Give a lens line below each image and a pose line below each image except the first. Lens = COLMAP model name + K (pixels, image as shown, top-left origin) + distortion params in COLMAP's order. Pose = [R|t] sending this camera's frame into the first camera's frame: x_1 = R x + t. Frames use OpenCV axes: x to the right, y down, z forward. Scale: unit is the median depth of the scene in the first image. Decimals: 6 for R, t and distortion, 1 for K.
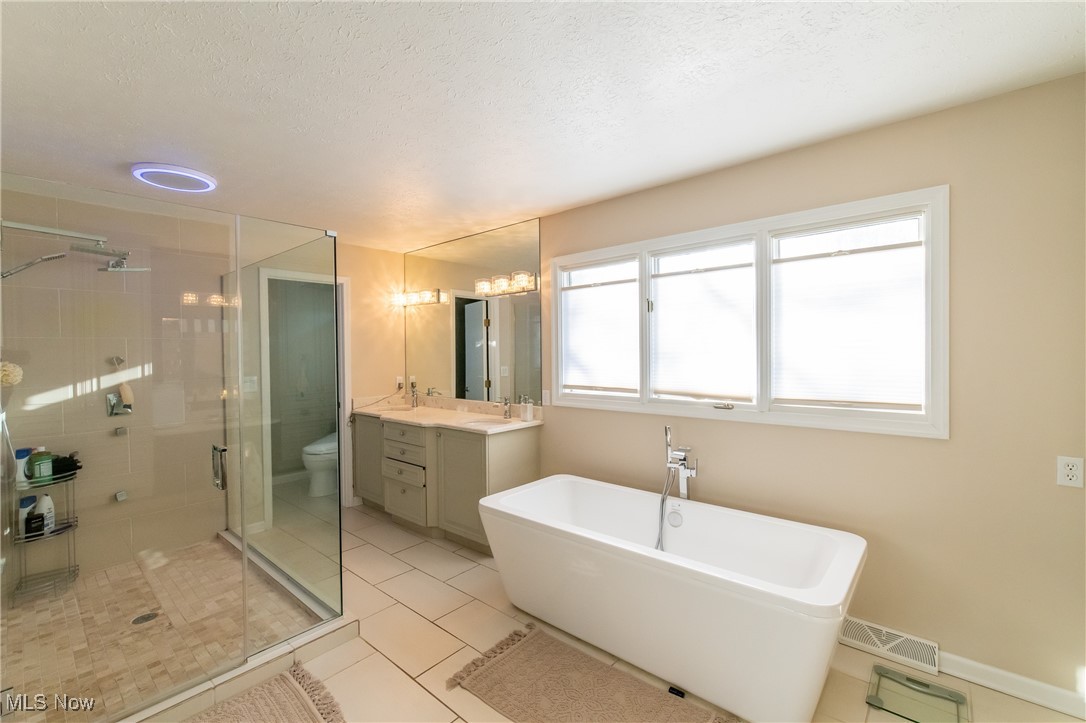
lens RADIAL K [[460.1, 0, 569.8], [0, 460.1, 360.4], [0, 0, 1]] dist [-0.004214, 0.000416]
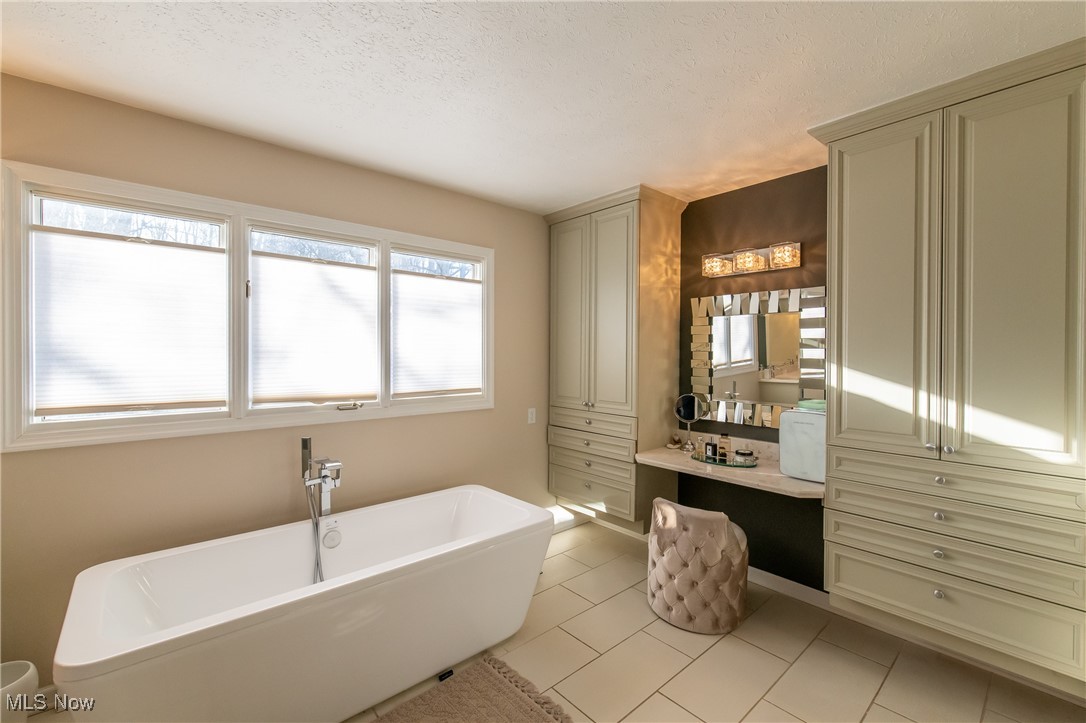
lens RADIAL K [[460.1, 0, 520.8], [0, 460.1, 359.7], [0, 0, 1]] dist [-0.004214, 0.000416]
pose [[0.183669, -0.005042, 0.982975, -0.559401], [0.007828, 0.999963, 0.003667, -0.001399], [-0.982957, 0.007022, 0.183702, 0.463476]]
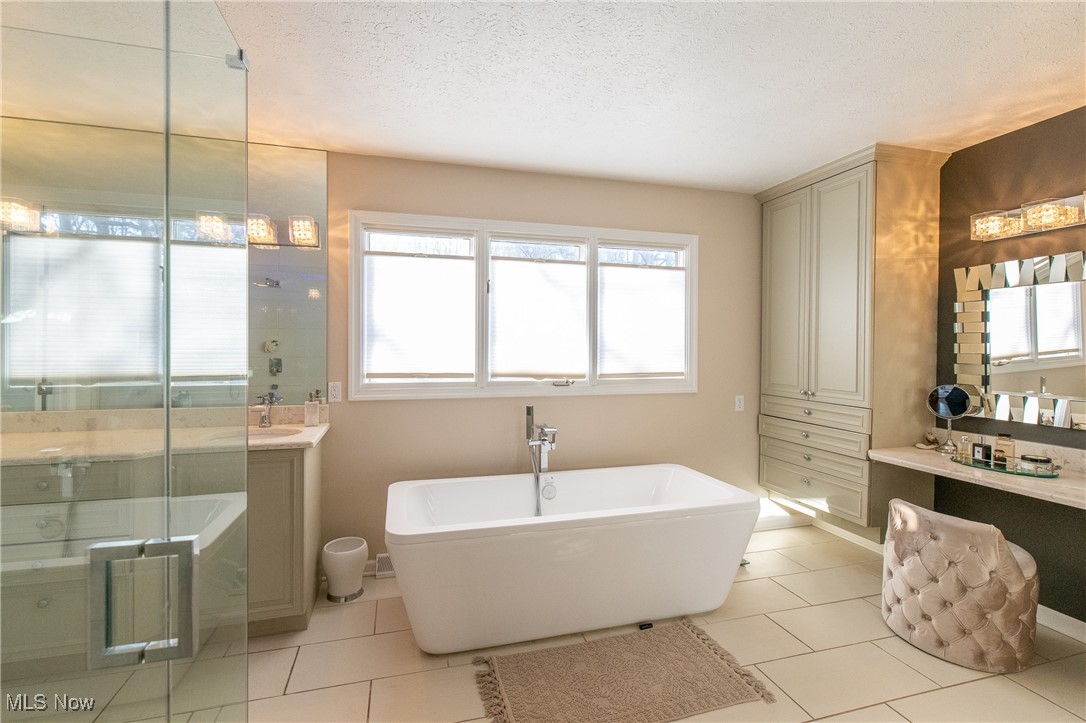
lens RADIAL K [[460.1, 0, 514.4], [0, 460.1, 354.2], [0, 0, 1]] dist [-0.004214, 0.000416]
pose [[0.592519, -0.000840, 0.805556, -0.653968], [0.003304, 0.999994, -0.001387, 0.028244], [-0.805549, 0.003483, 0.592518, 0.423685]]
